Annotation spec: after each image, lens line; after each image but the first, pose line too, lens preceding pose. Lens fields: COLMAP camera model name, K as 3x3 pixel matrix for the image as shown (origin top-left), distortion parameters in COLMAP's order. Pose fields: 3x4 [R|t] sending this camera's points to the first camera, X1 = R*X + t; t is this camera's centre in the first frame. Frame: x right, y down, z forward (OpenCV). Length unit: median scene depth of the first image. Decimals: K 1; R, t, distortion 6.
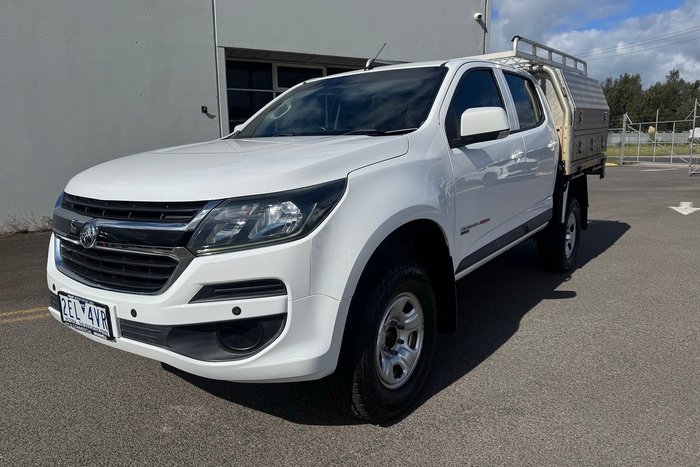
lens RADIAL K [[499.8, 0, 350.0], [0, 499.8, 233.5], [0, 0, 1]] dist [0.044759, -0.004783]
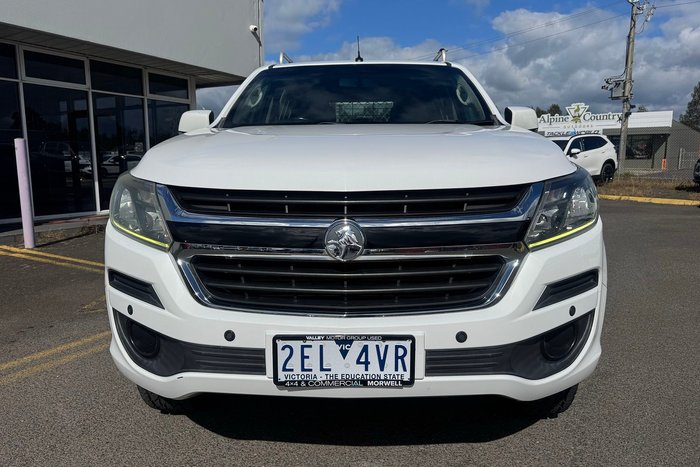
lens RADIAL K [[499.8, 0, 350.0], [0, 499.8, 233.5], [0, 0, 1]] dist [0.044759, -0.004783]
pose [[0.829812, -0.072796, 0.553275, -0.896436], [0.091774, 0.995758, -0.006630, -0.003602], [-0.550445, 0.056278, 0.832973, 0.436871]]
